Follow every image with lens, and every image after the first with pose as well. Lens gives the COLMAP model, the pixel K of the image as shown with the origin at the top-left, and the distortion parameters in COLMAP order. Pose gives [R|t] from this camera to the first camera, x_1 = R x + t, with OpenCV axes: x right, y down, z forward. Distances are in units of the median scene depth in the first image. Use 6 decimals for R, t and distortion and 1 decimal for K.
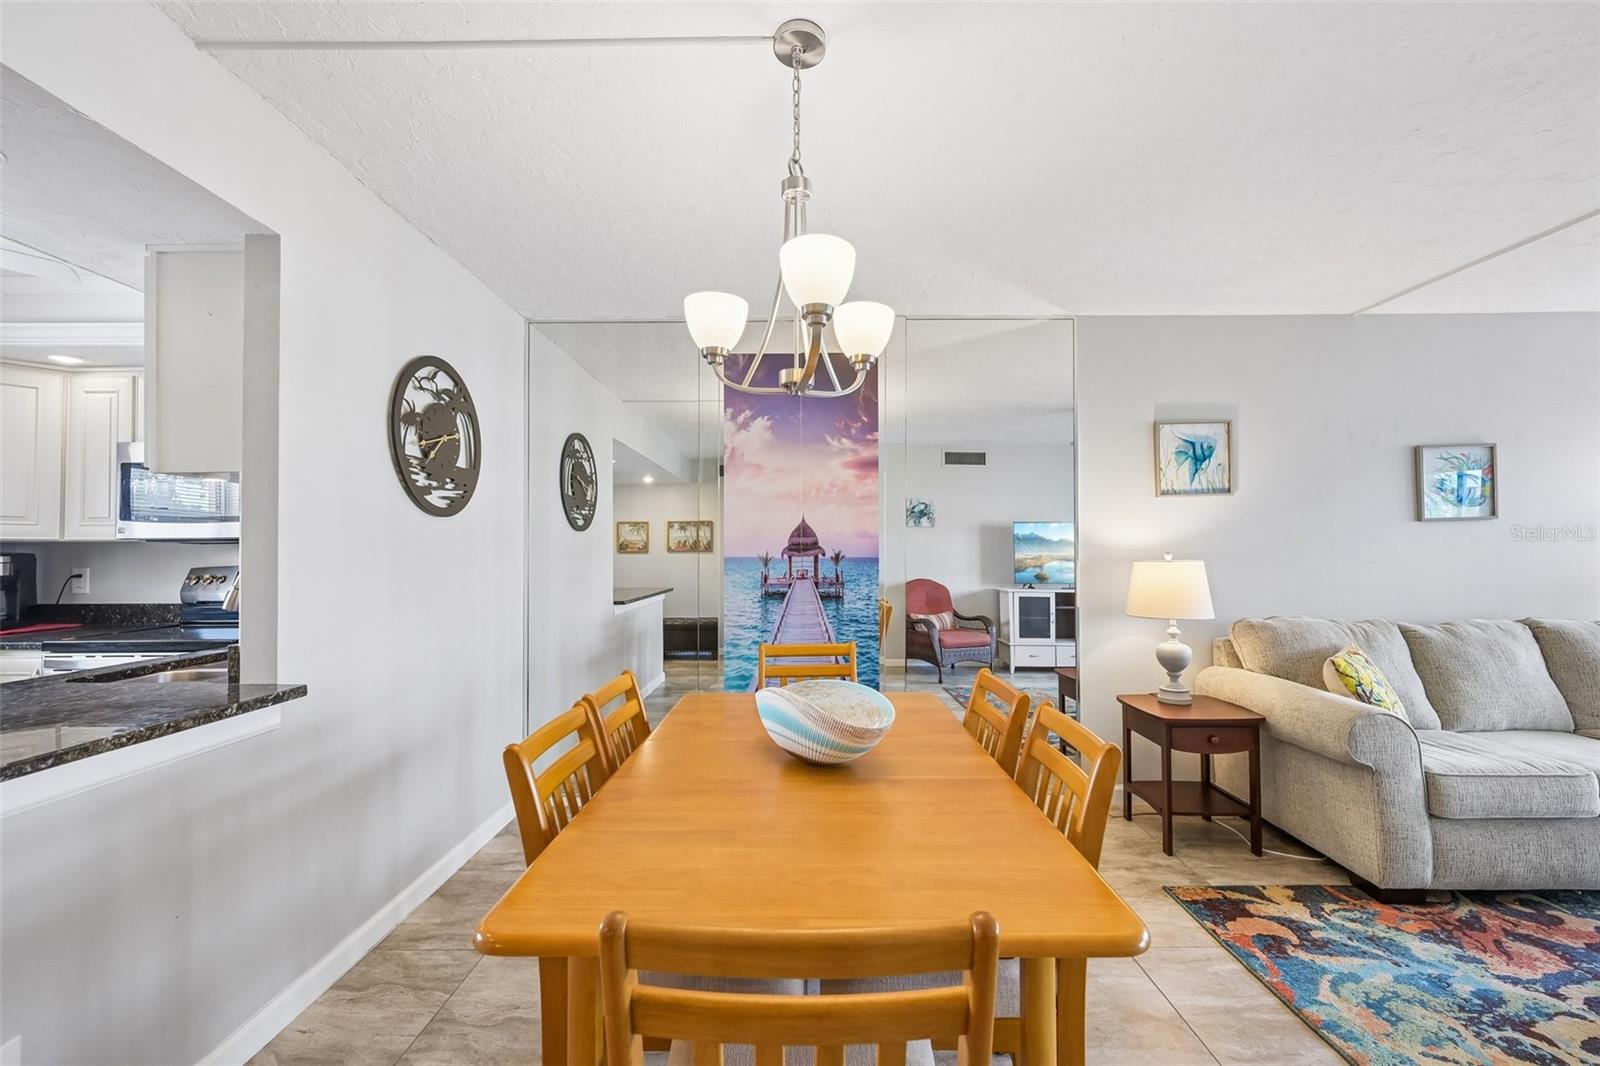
lens RADIAL K [[642.1, 0, 805.3], [0, 642.1, 542.4], [0, 0, 1]] dist [-0.001859, 0.000492]
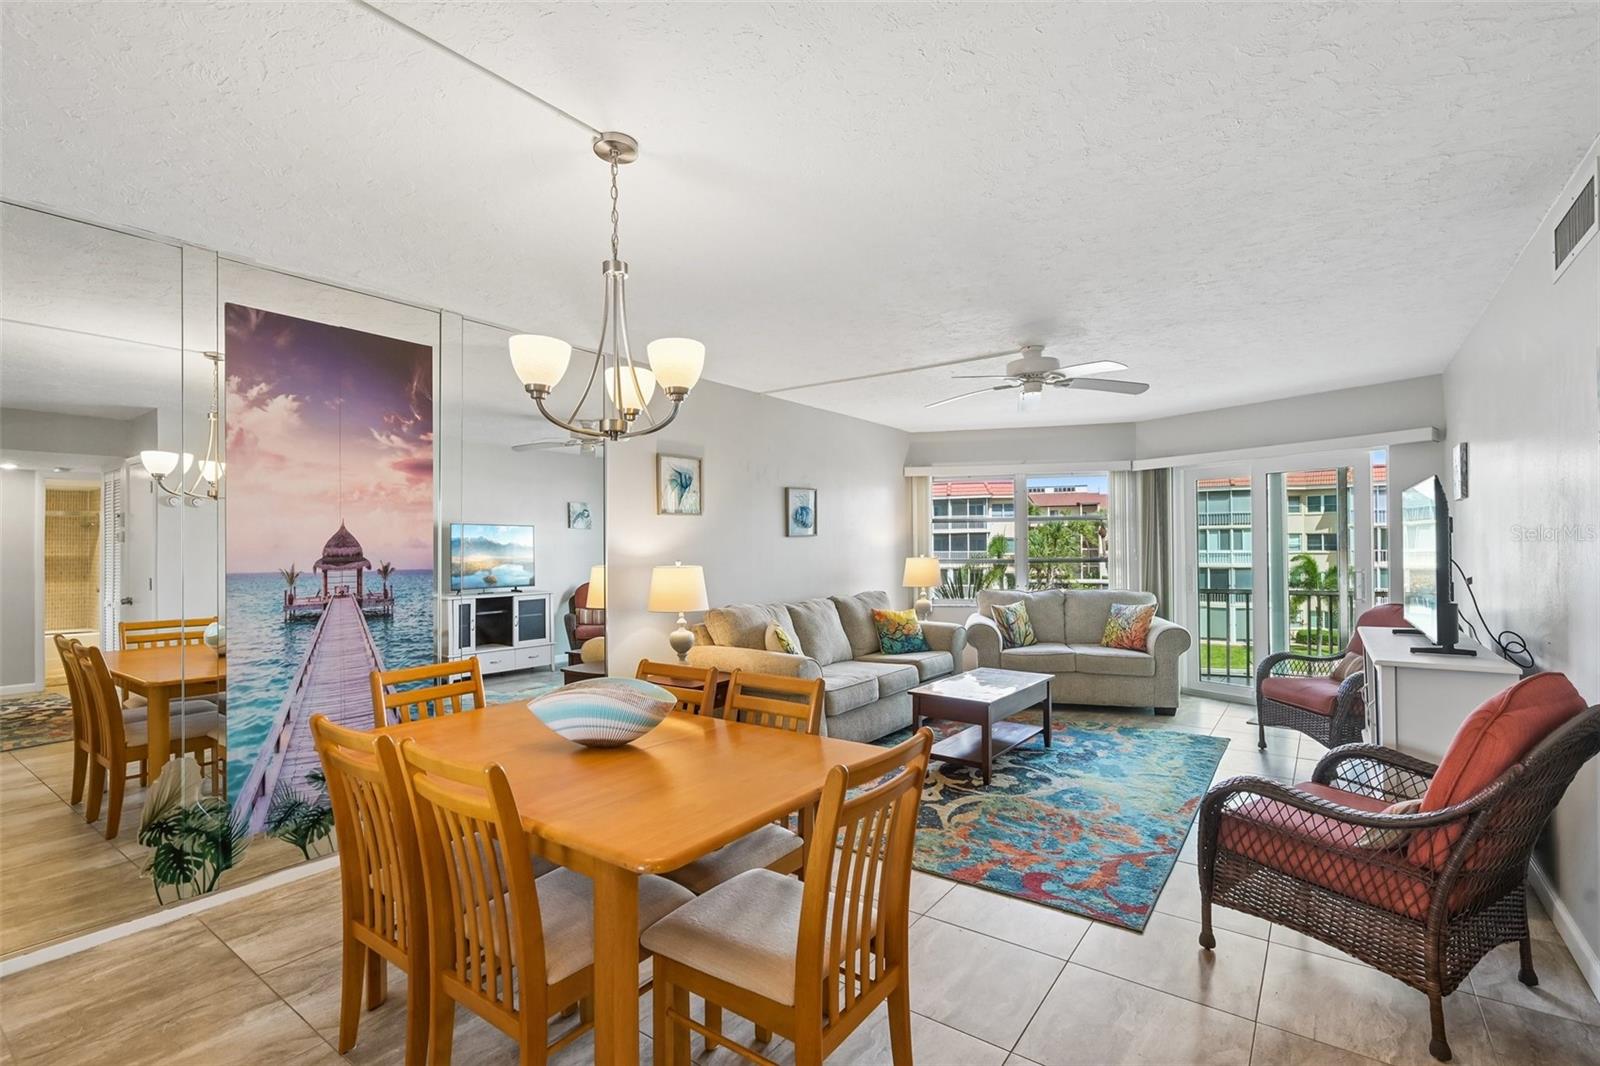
lens RADIAL K [[725.8, 0, 803.6], [0, 725.8, 544.0], [0, 0, 1]] dist [-0.001605, 0.001388]
pose [[0.588328, 0.003708, 0.808614, -0.446527], [-0.007174, 0.999974, 0.000633, -0.018524], [-0.808590, -0.006173, 0.588340, -0.048376]]
